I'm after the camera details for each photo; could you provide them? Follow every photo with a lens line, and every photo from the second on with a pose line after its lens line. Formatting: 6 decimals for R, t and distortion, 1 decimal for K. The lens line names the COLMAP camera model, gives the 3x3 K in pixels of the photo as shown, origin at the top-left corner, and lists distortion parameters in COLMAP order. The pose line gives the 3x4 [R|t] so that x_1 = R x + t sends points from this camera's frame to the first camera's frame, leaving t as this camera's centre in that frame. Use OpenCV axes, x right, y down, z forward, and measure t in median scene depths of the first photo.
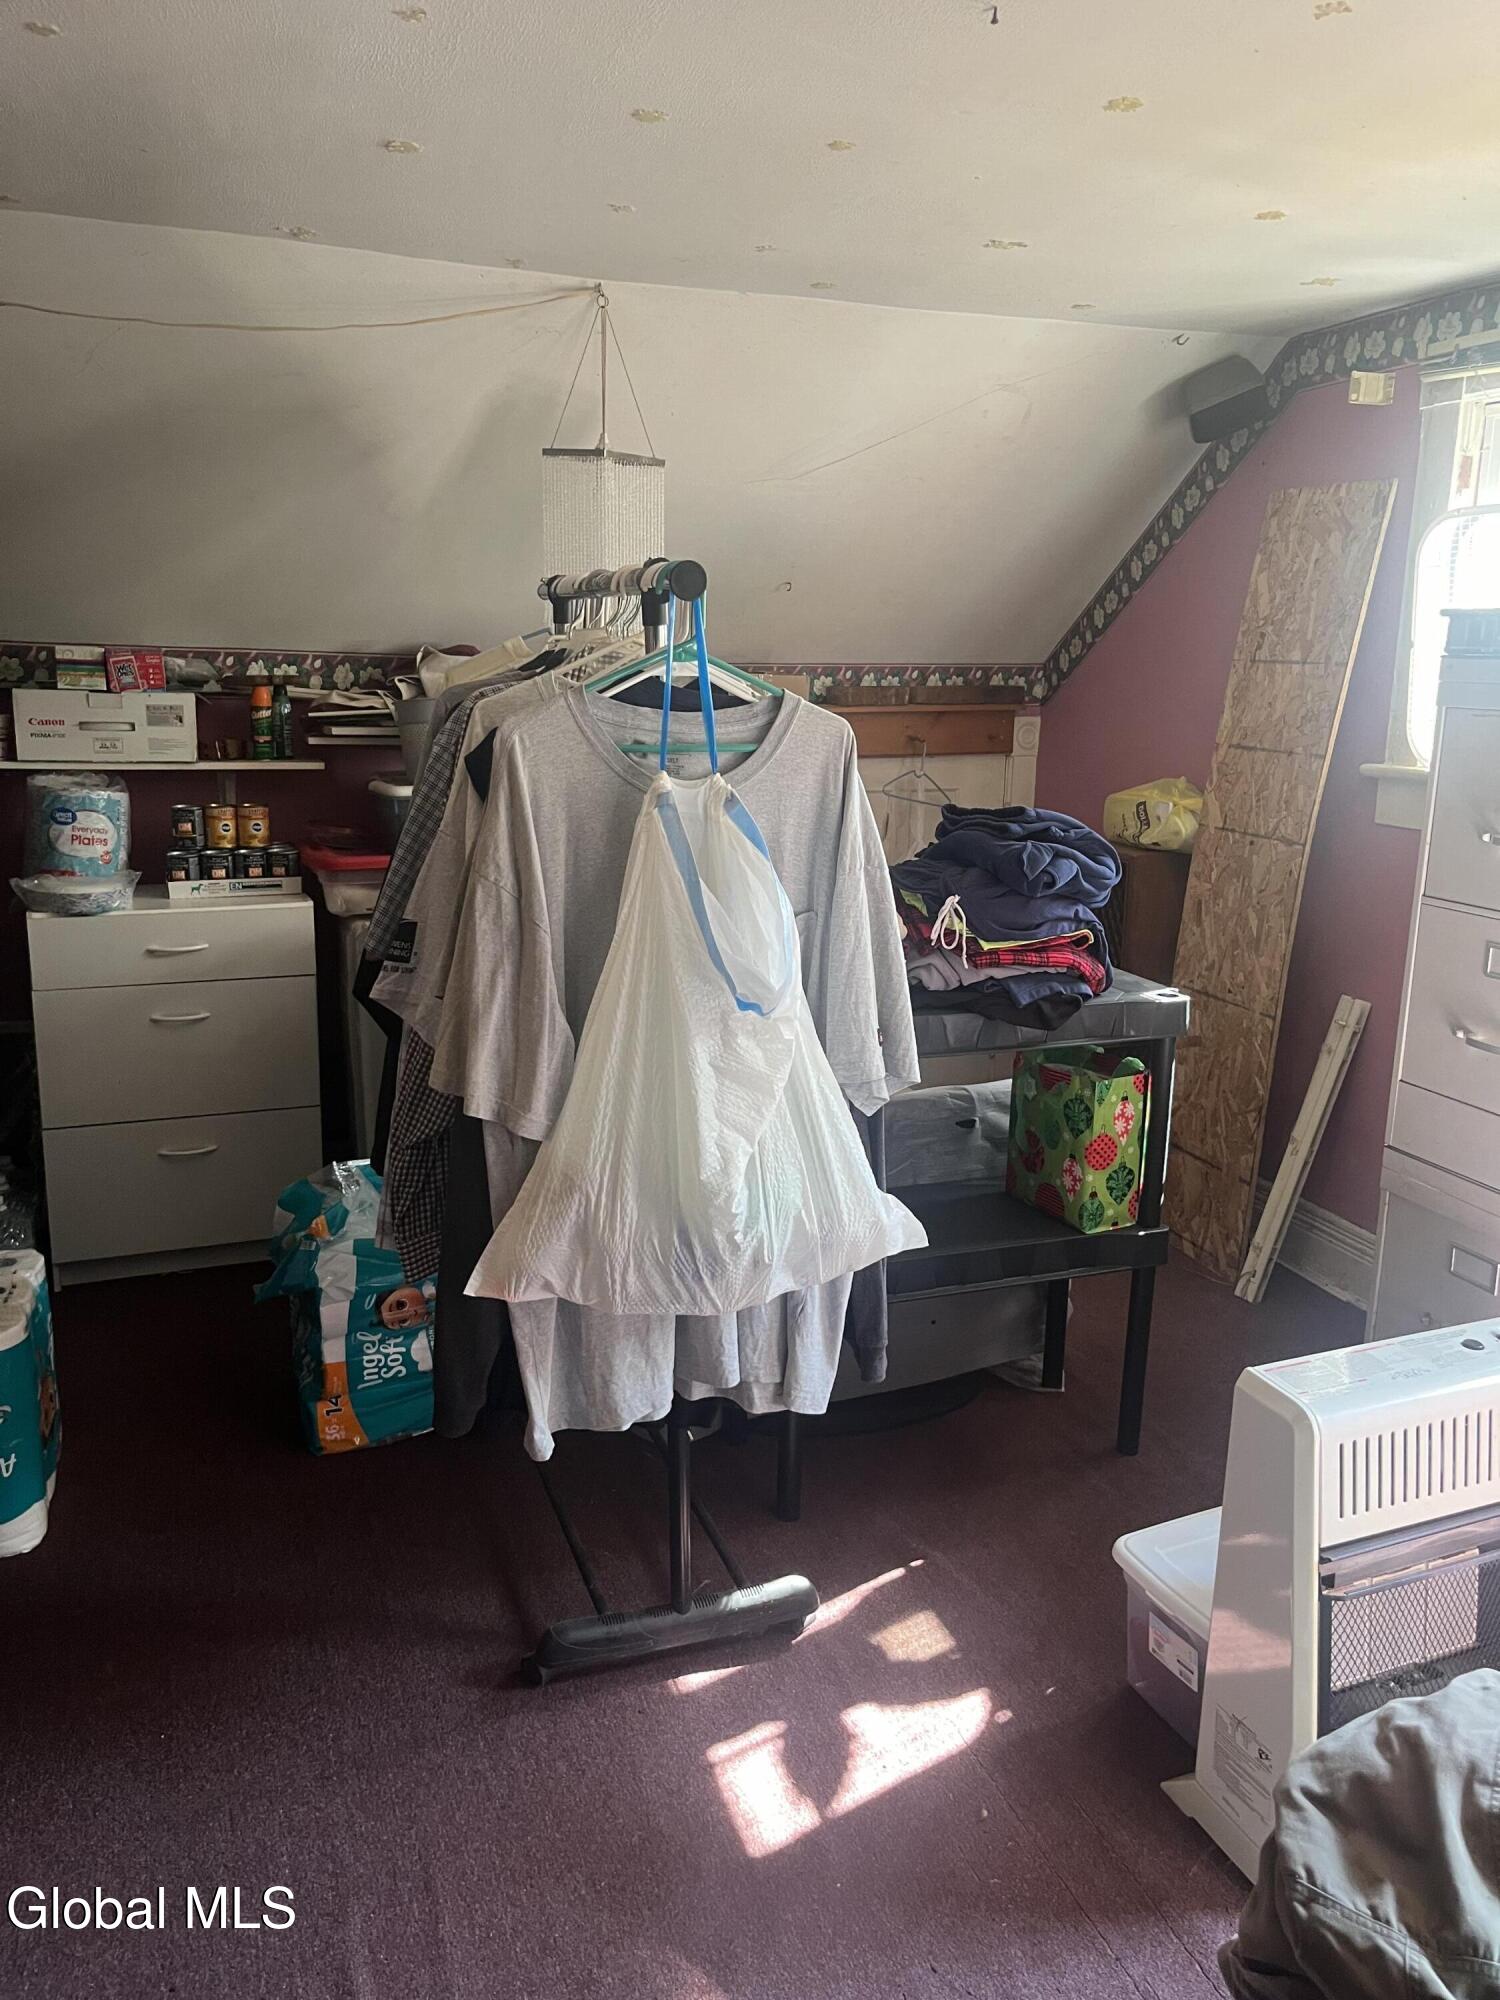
lens RADIAL K [[1508.1, 0, 781.6], [0, 1508.1, 1010.2], [0, 0, 1]] dist [0.057648, -0.082392]
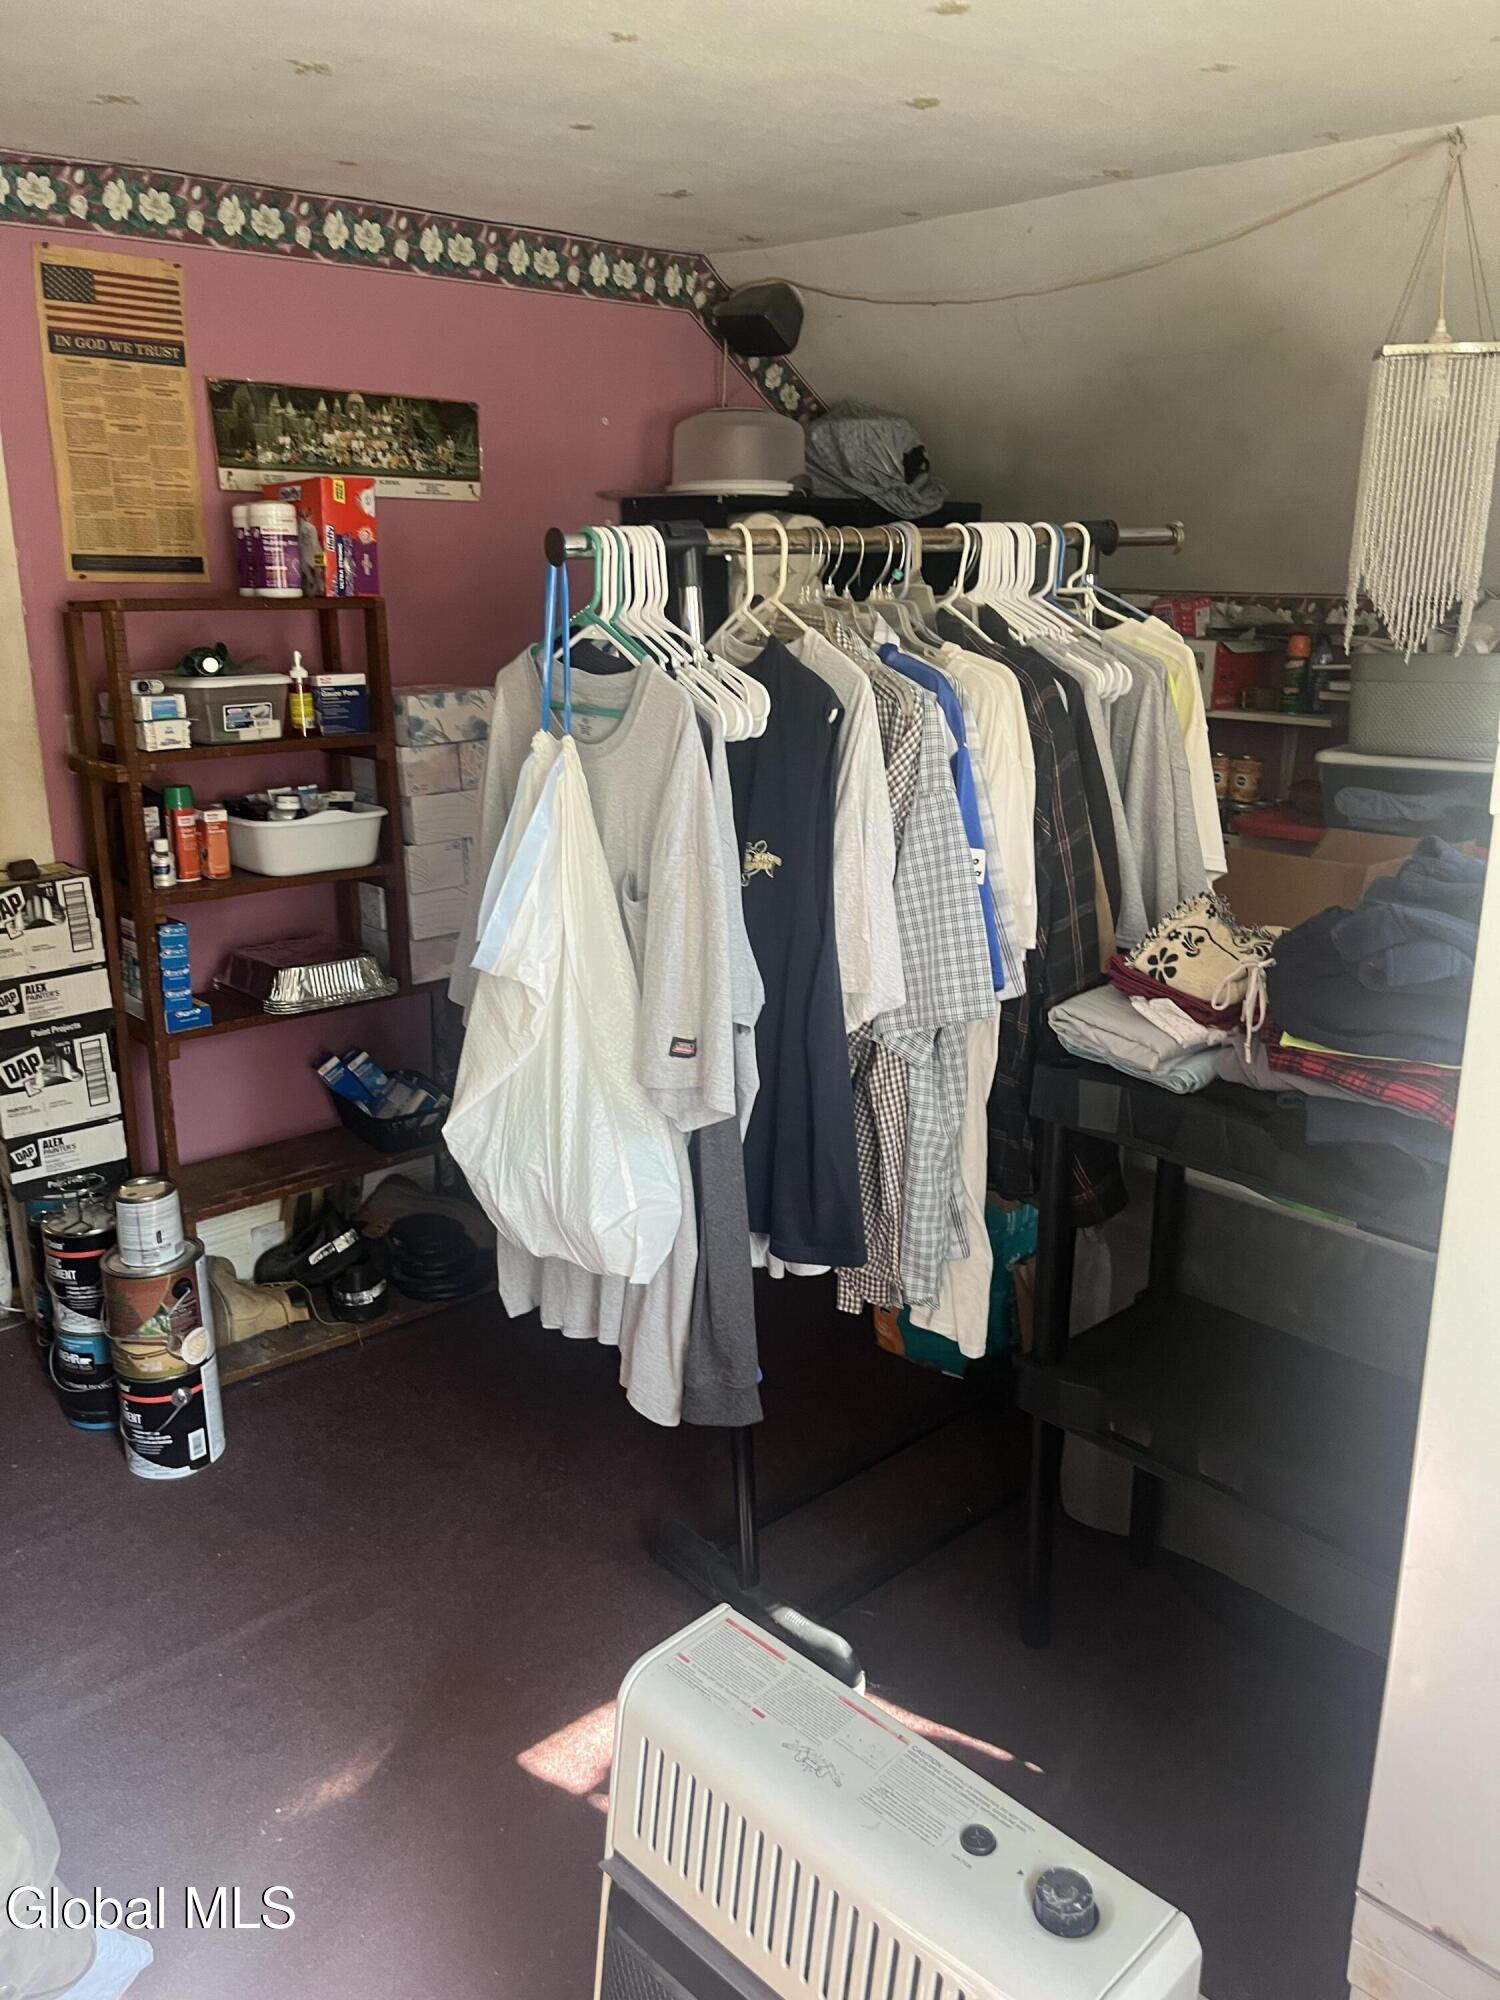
lens RADIAL K [[1508.1, 0, 781.6], [0, 1508.1, 1010.2], [0, 0, 1]] dist [0.057648, -0.082392]
pose [[0.398574, 0.248640, -0.882789, 0.539388], [-0.213423, 0.961270, 0.174385, -0.105933], [0.891958, 0.118902, 0.436203, 0.405562]]
